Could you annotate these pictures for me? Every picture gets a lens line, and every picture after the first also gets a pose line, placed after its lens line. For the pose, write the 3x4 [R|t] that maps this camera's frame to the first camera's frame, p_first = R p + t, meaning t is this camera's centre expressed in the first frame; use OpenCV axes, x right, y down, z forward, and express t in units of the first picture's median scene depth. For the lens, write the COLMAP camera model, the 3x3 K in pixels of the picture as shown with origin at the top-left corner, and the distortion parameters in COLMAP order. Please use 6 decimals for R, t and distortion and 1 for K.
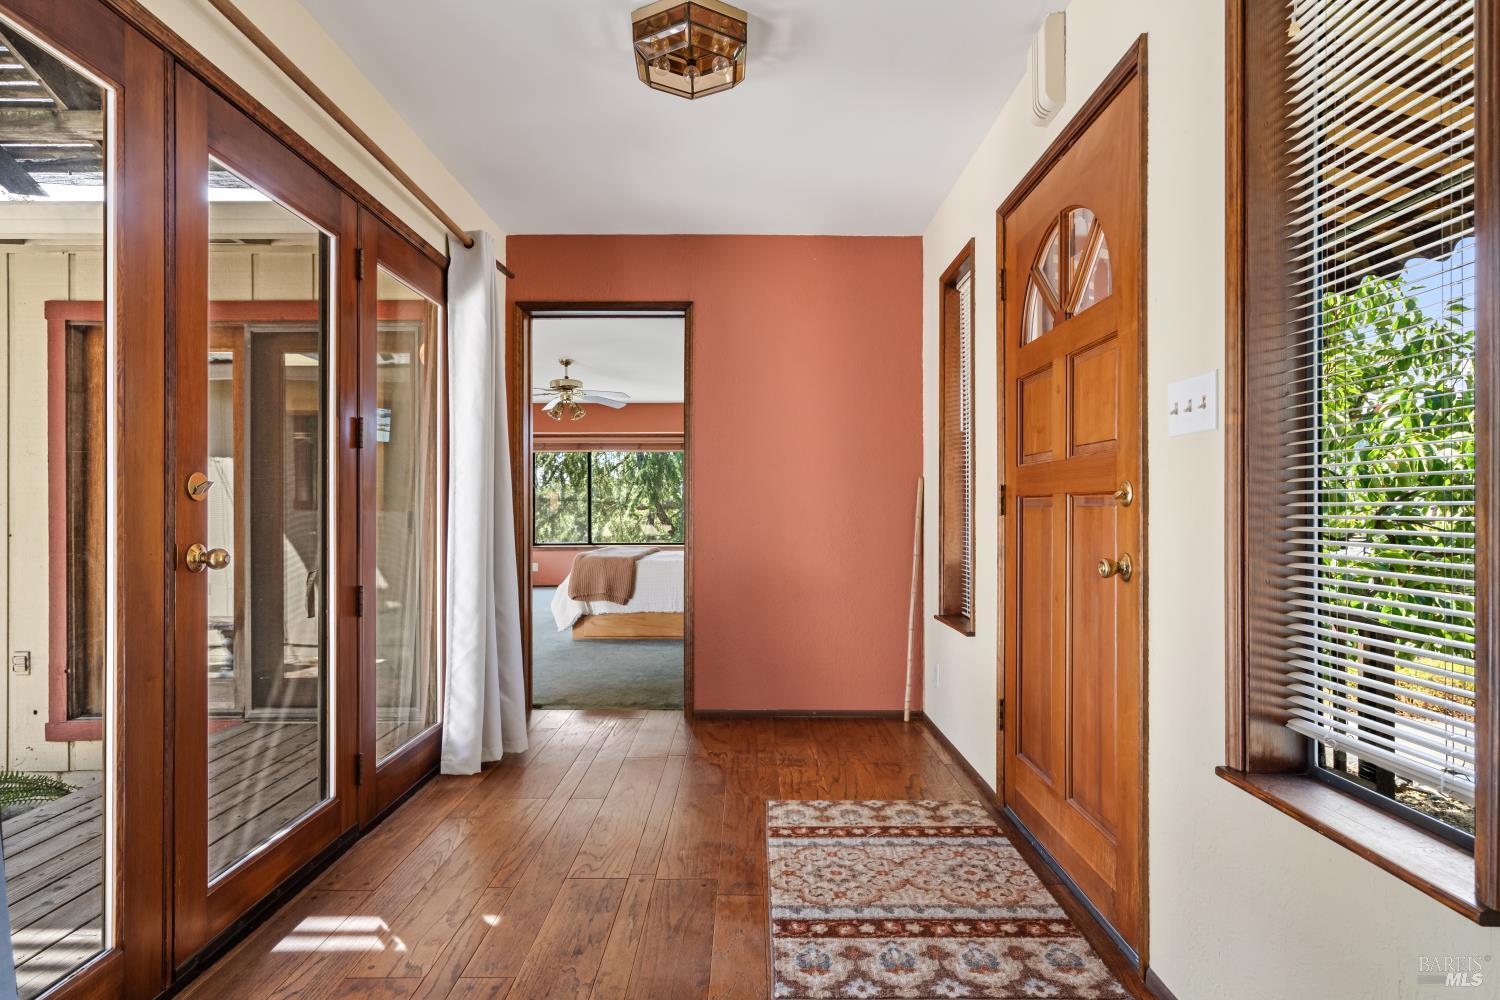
lens RADIAL K [[772.6, 0, 749.9], [0, 772.6, 503.8], [0, 0, 1]] dist [-0.005307, -0.000563]
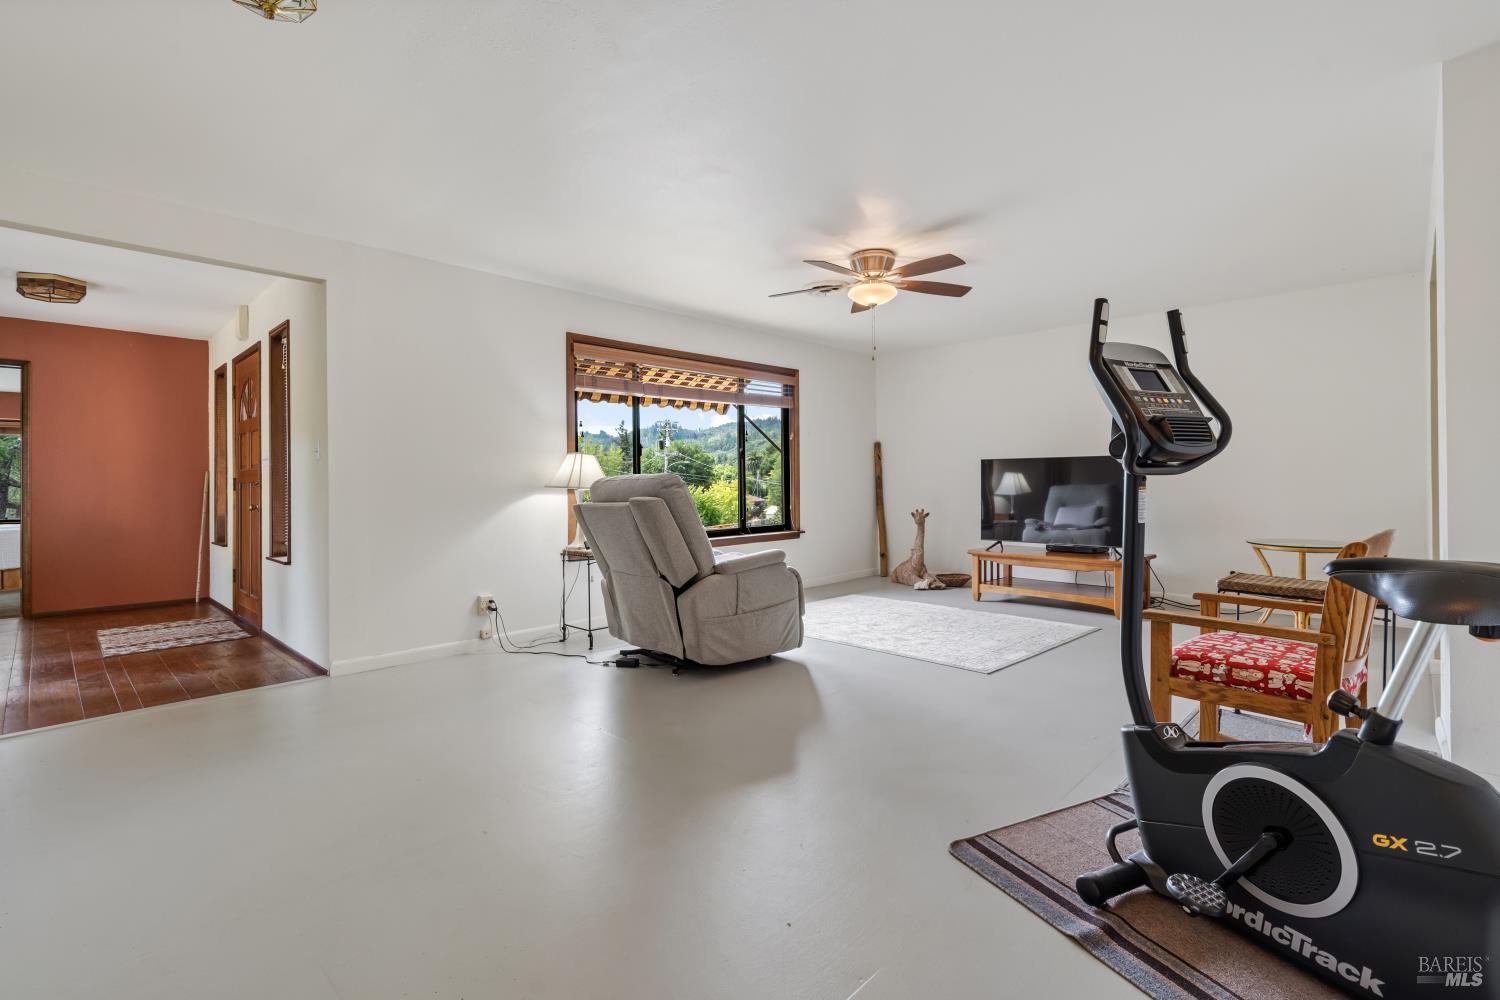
lens RADIAL K [[682.5, 0, 734.4], [0, 682.5, 483.7], [0, 0, 1]] dist [0.003587, 0.000242]
pose [[0.705005, -0.002113, 0.709199, -0.052891], [0.000841, 0.999997, 0.002144, -0.007717], [-0.709202, -0.000915, 0.705005, -1.080173]]
